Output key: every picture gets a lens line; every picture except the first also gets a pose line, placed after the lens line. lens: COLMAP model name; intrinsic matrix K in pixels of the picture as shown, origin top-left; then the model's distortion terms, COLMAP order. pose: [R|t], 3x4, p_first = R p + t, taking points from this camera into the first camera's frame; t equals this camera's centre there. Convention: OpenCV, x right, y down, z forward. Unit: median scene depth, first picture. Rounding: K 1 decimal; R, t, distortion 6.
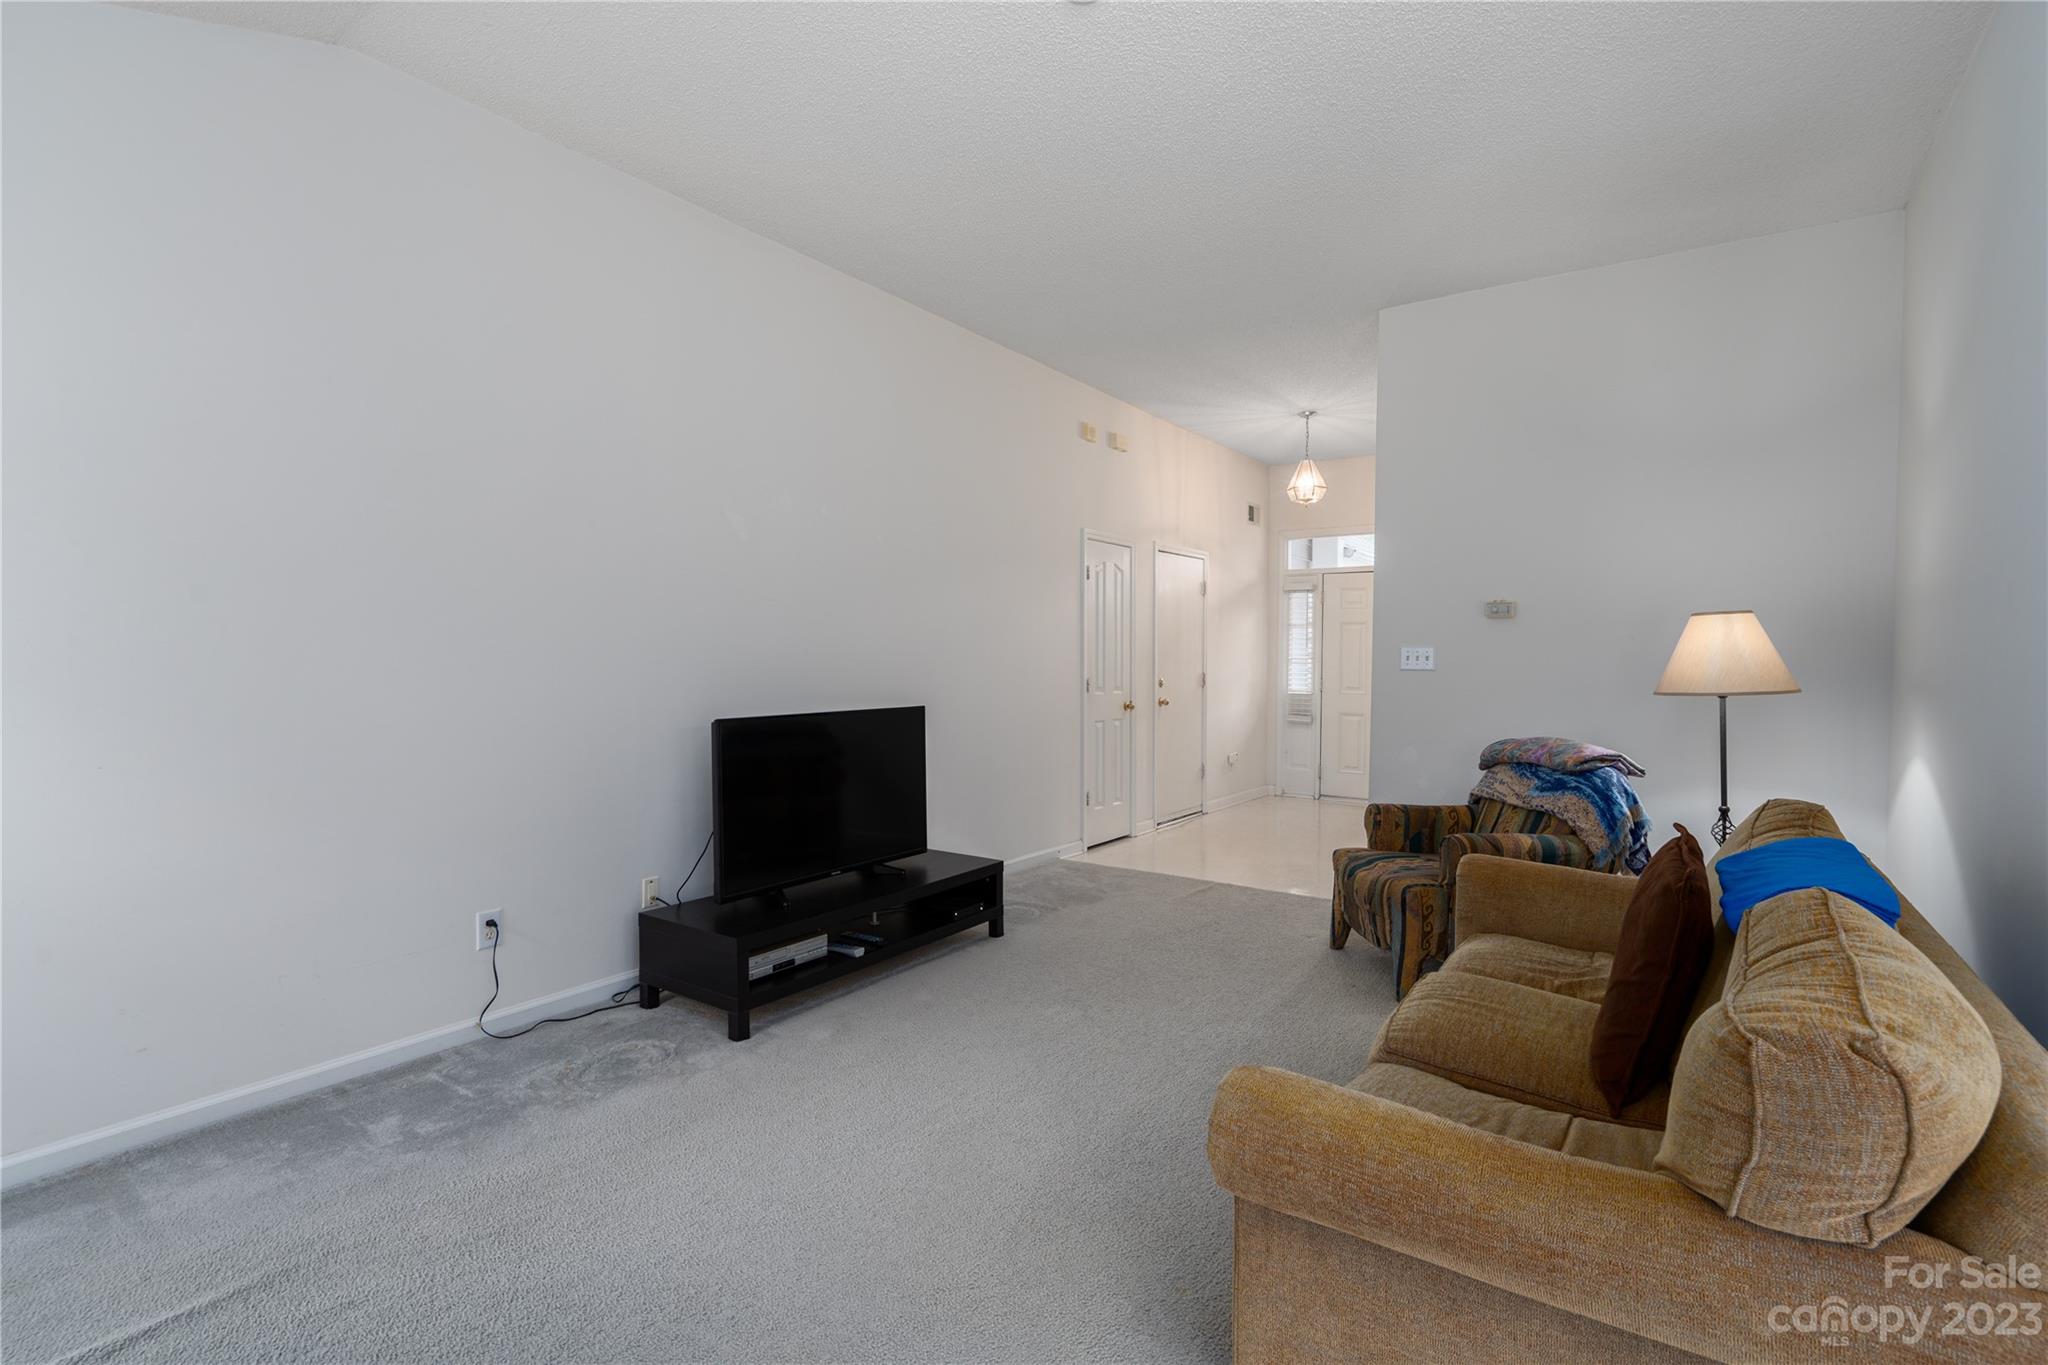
lens RADIAL K [[964.0, 0, 1013.8], [0, 964.0, 666.4], [0, 0, 1]] dist [0.003043, 0.000461]
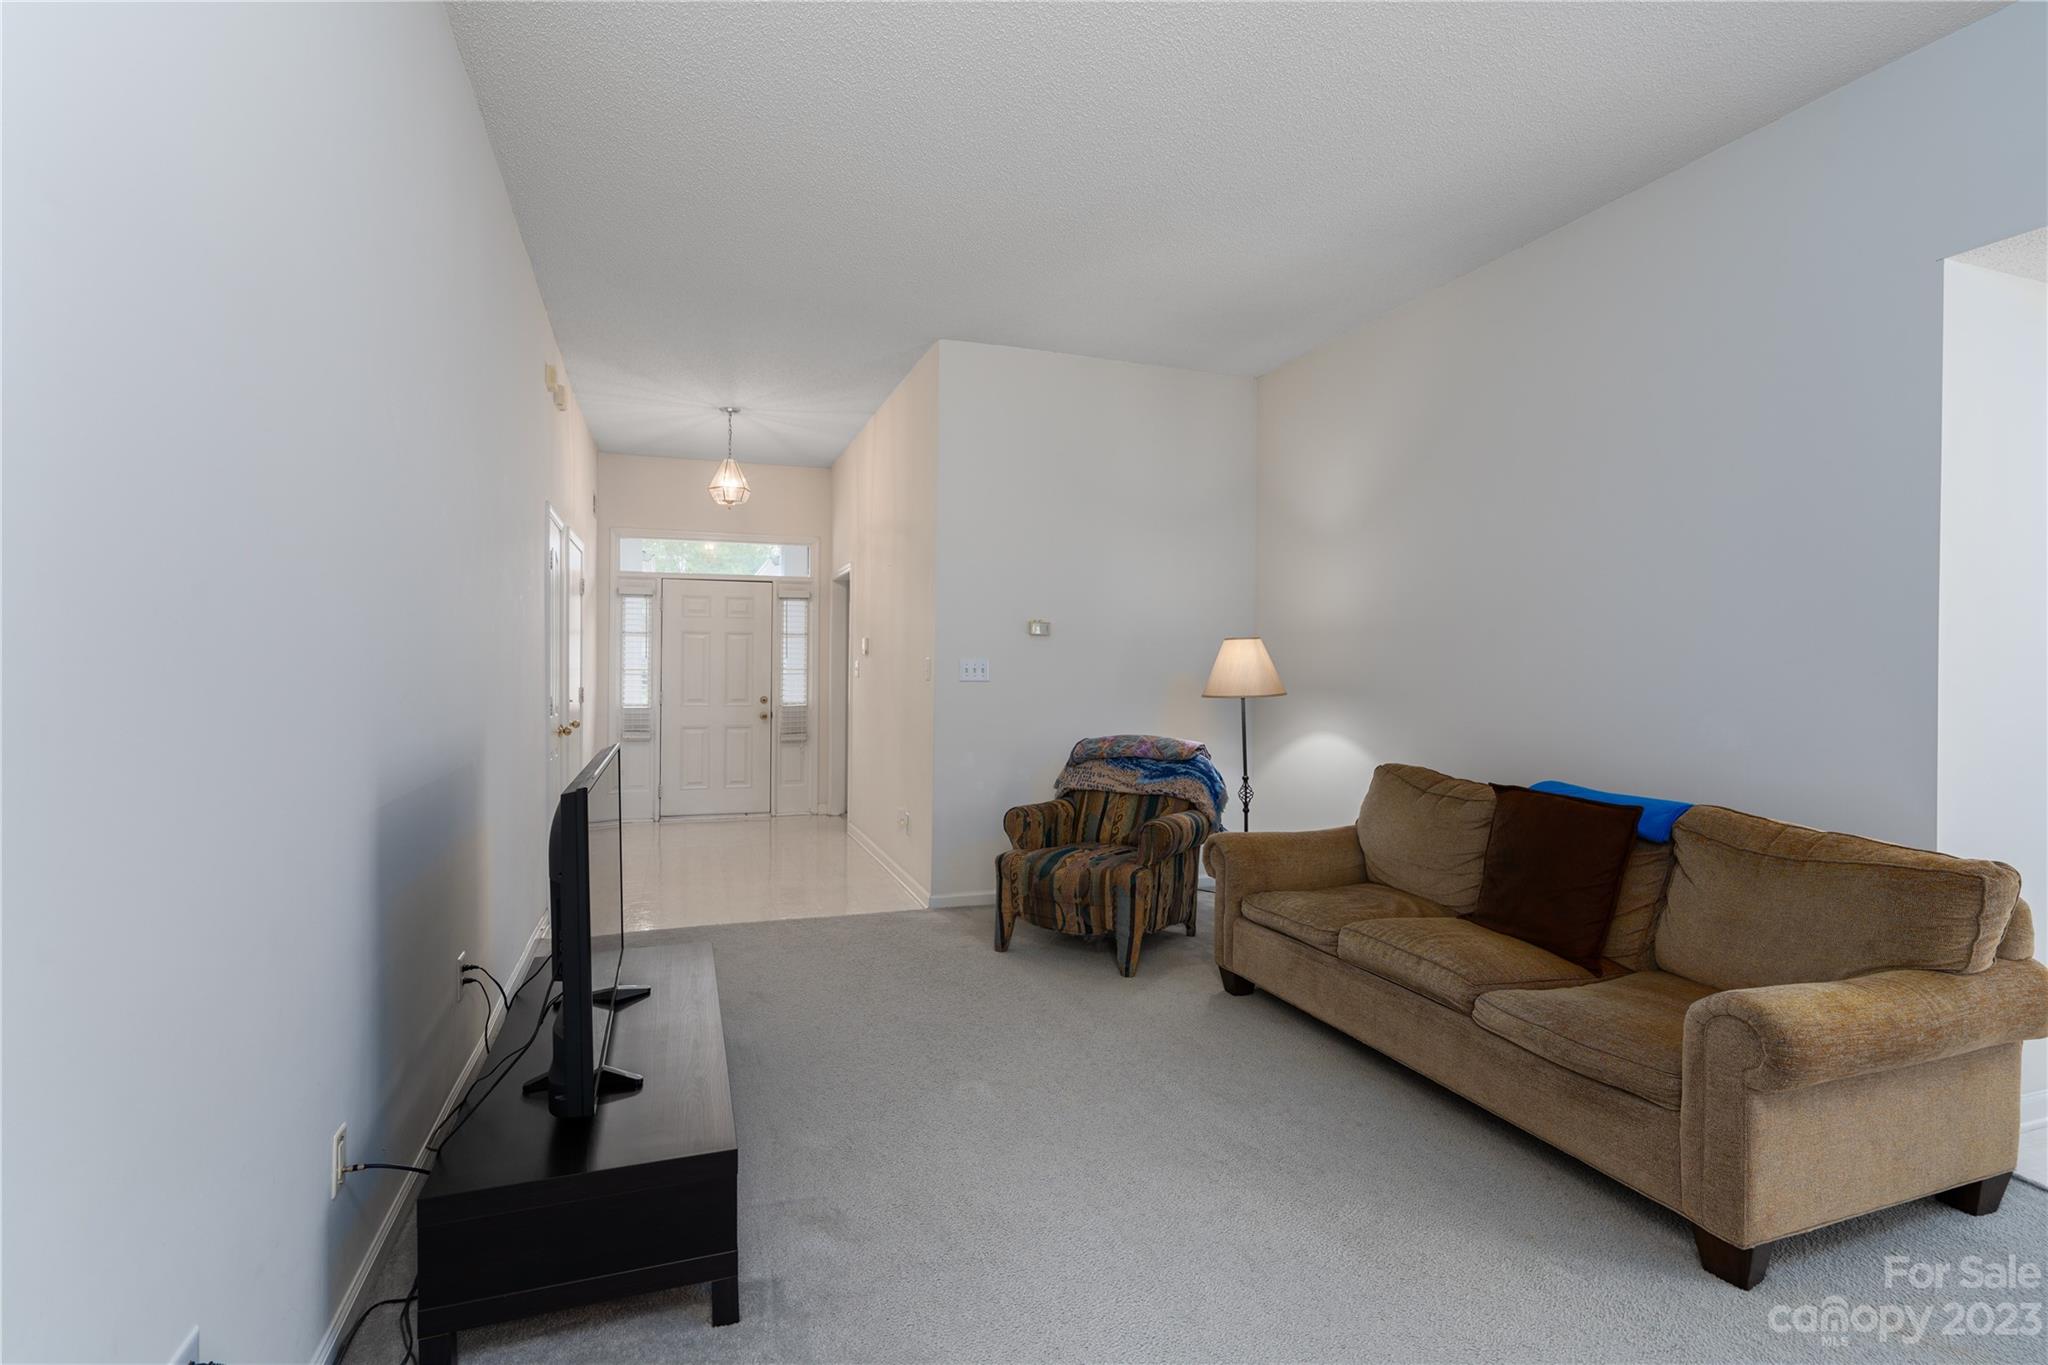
lens RADIAL K [[964.0, 0, 1013.8], [0, 964.0, 666.4], [0, 0, 1]] dist [0.003043, 0.000461]
pose [[0.579936, 0.001661, 0.814660, -0.540397], [0.005785, 0.999964, -0.006157, -0.007342], [-0.814642, 0.008283, 0.579906, 0.412406]]
